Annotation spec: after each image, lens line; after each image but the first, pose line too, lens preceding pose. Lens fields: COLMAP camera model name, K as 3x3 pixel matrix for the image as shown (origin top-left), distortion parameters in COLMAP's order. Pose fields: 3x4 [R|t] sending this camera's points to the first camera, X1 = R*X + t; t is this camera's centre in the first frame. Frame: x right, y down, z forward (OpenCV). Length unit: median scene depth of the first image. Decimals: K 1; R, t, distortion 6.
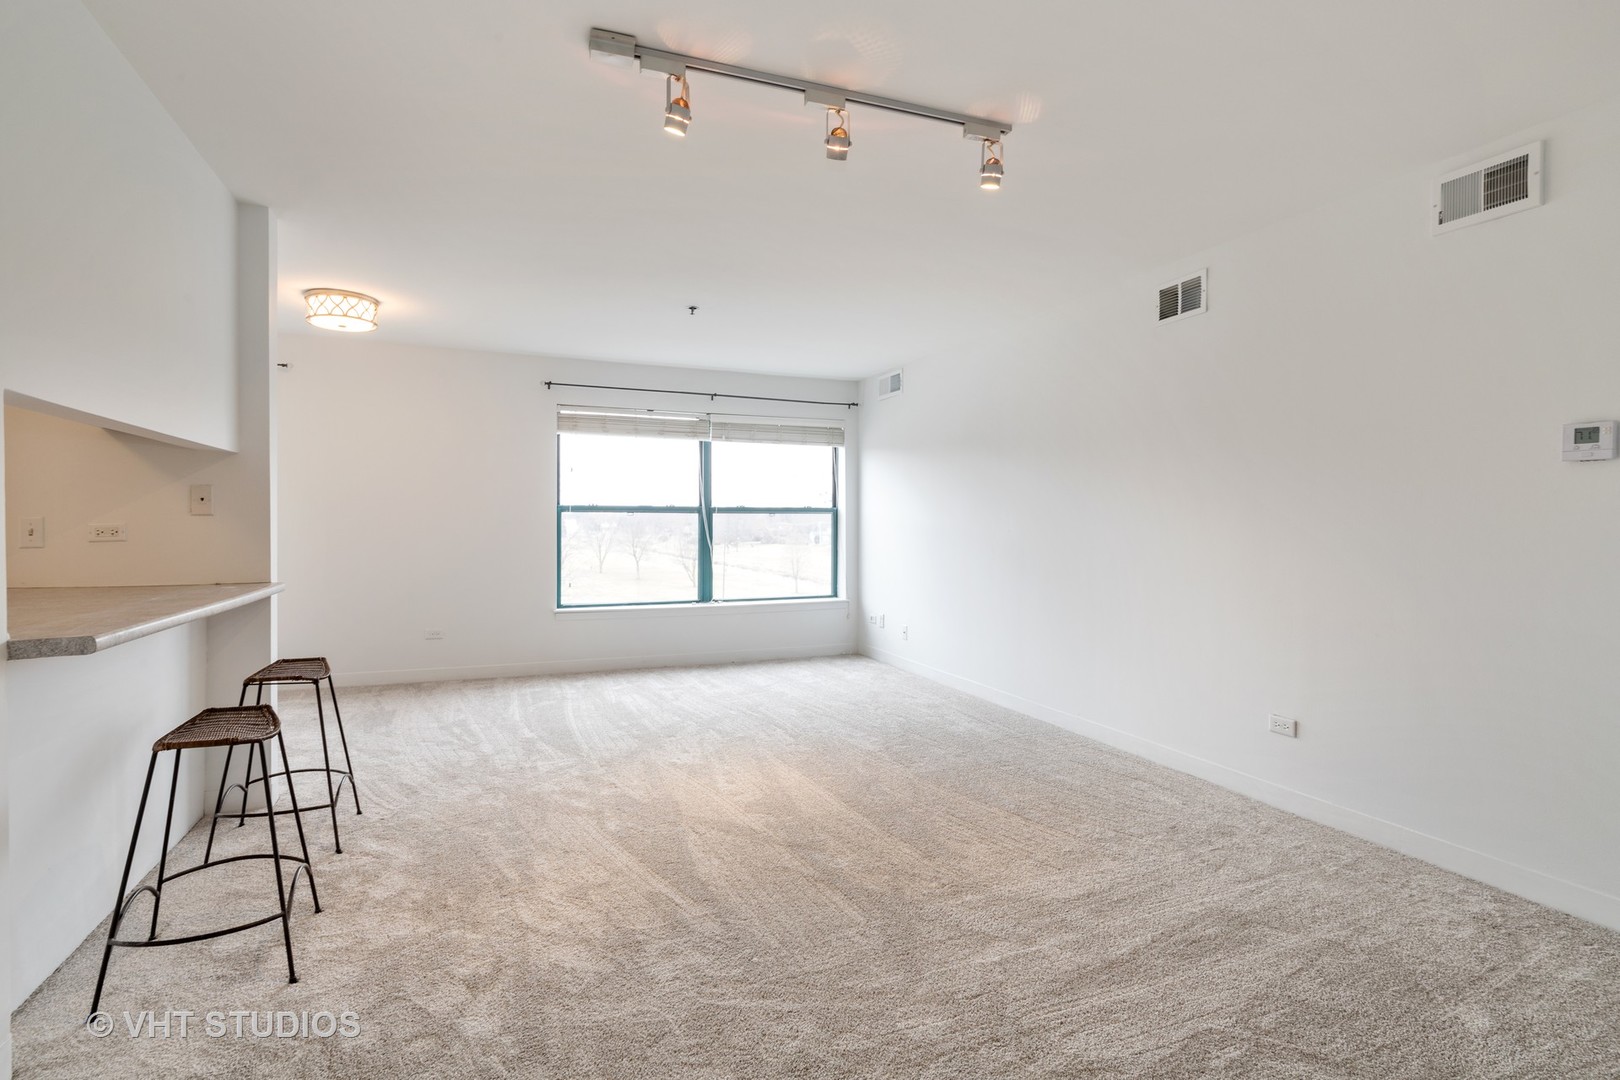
lens RADIAL K [[792.1, 0, 811.1], [0, 792.1, 527.2], [0, 0, 1]] dist [0.005595, -0.000250]
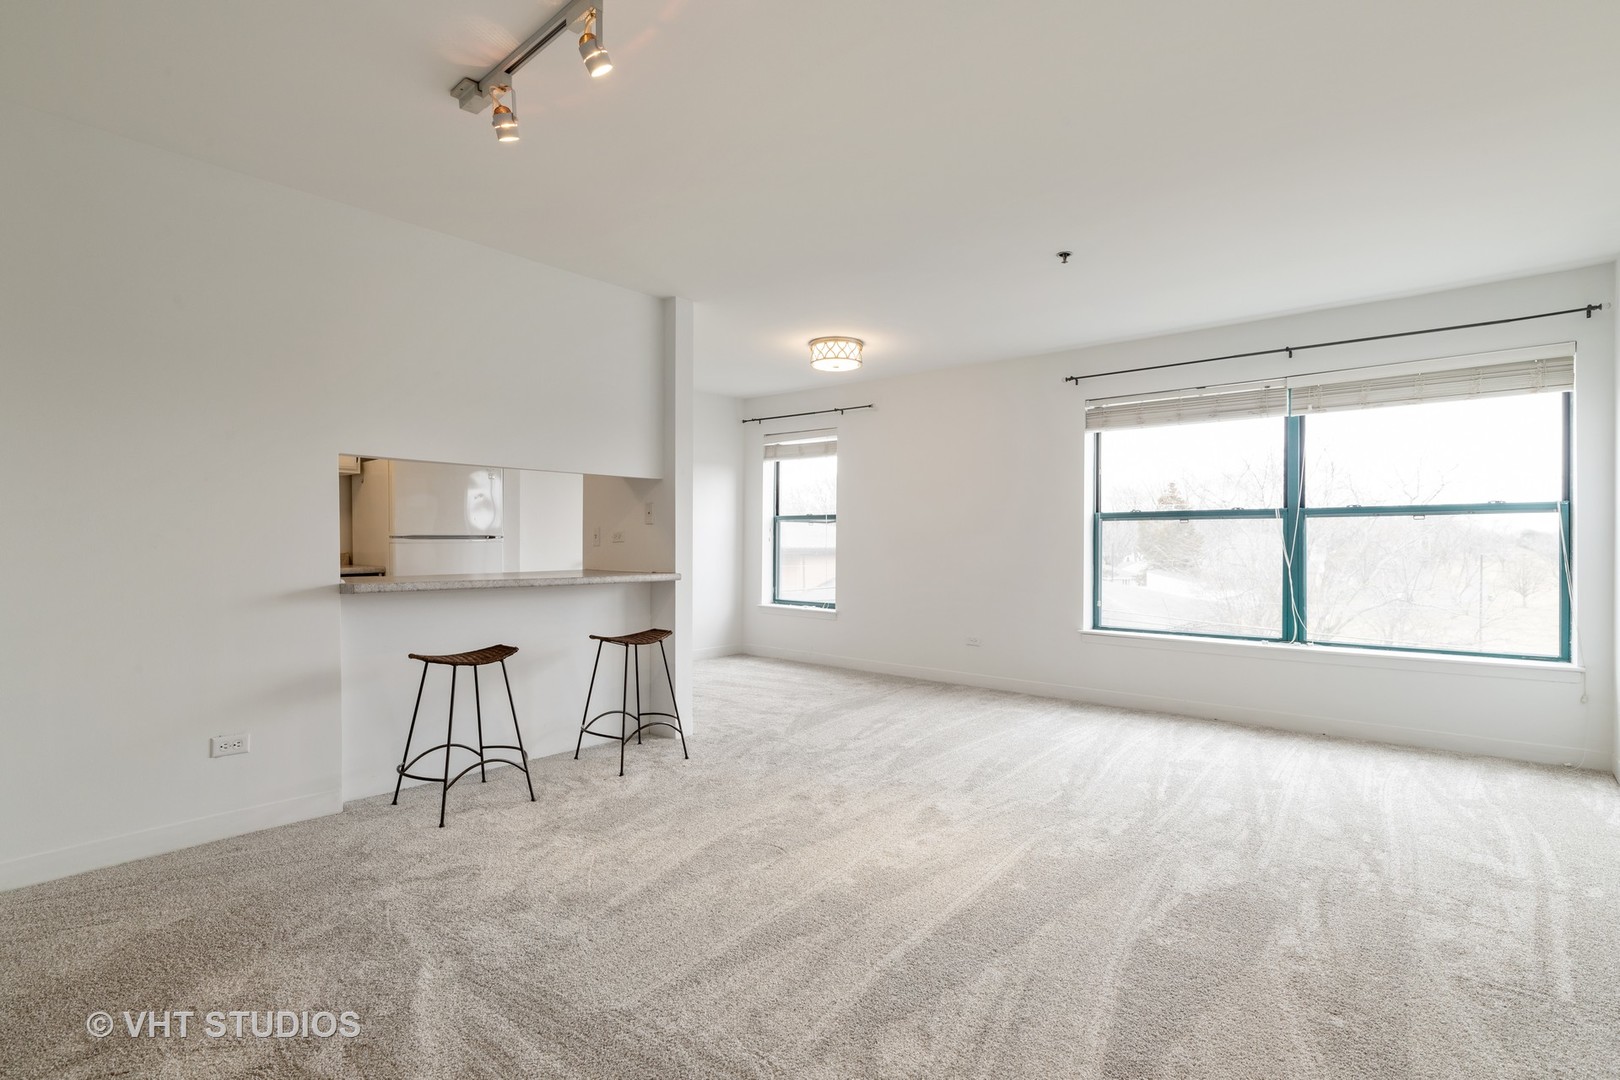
lens RADIAL K [[792.1, 0, 806.8], [0, 792.1, 547.3], [0, 0, 1]] dist [0.005595, -0.000250]
pose [[0.452715, 0.001625, -0.891654, 0.323796], [-0.005588, 0.999984, -0.001015, 0.013078], [0.891638, 0.005442, 0.452717, 0.303612]]
